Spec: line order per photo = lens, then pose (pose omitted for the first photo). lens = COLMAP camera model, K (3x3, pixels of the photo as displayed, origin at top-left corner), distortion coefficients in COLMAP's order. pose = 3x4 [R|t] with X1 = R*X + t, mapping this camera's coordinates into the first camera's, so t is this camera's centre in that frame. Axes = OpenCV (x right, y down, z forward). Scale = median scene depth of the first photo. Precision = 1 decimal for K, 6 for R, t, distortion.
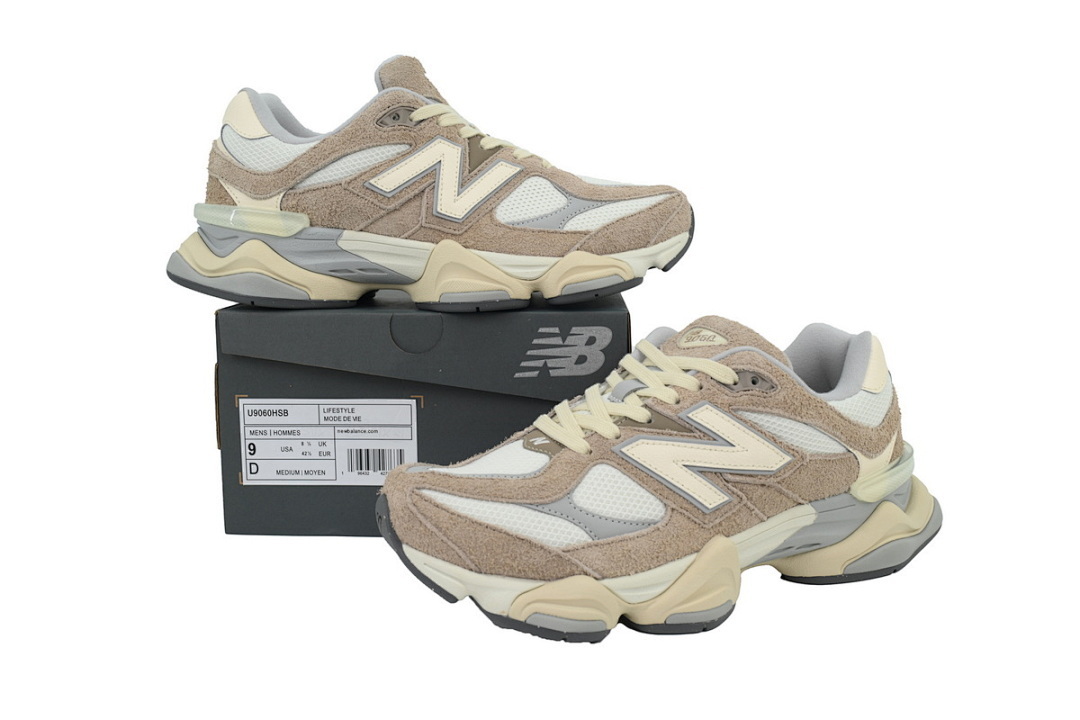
lens RADIAL K [[938.6, 0, 540.0], [0, 938.6, 360.0], [0, 0, 1]] dist [0.001455, 0.001136]
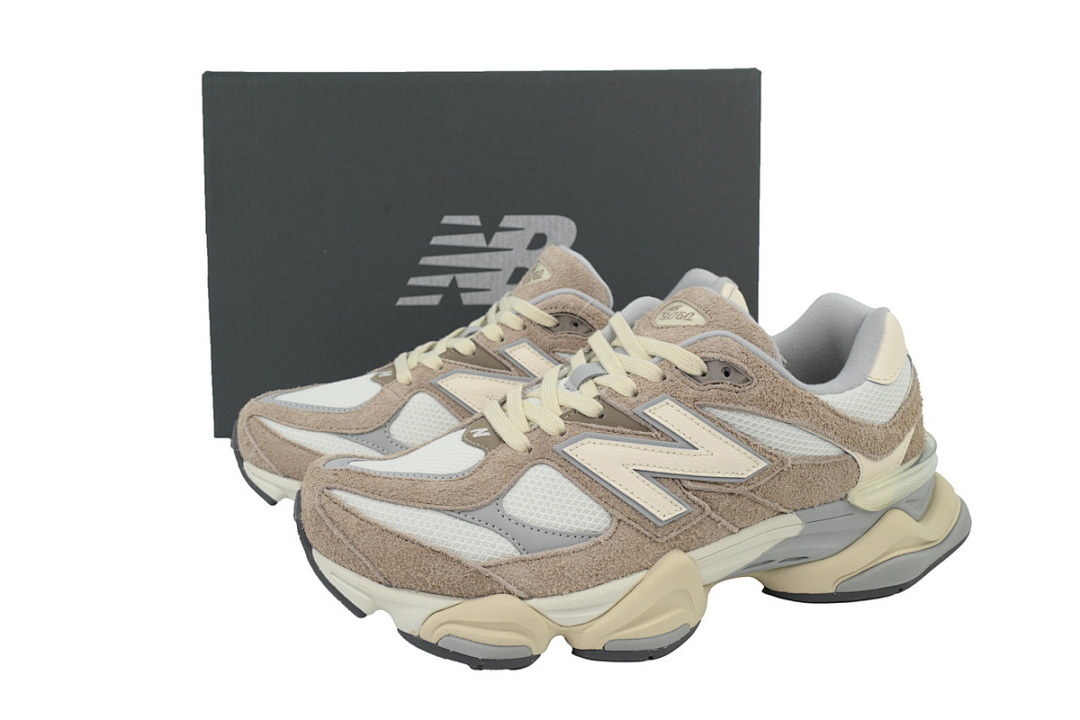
lens RADIAL K [[938.6, 0, 540.0], [0, 938.6, 360.0], [0, 0, 1]] dist [0.001455, 0.001136]
pose [[0.992138, 0.022535, -0.123101, 0.168336], [-0.011625, 0.995996, 0.088635, -0.063275], [0.124605, -0.086507, 0.988428, 0.141708]]
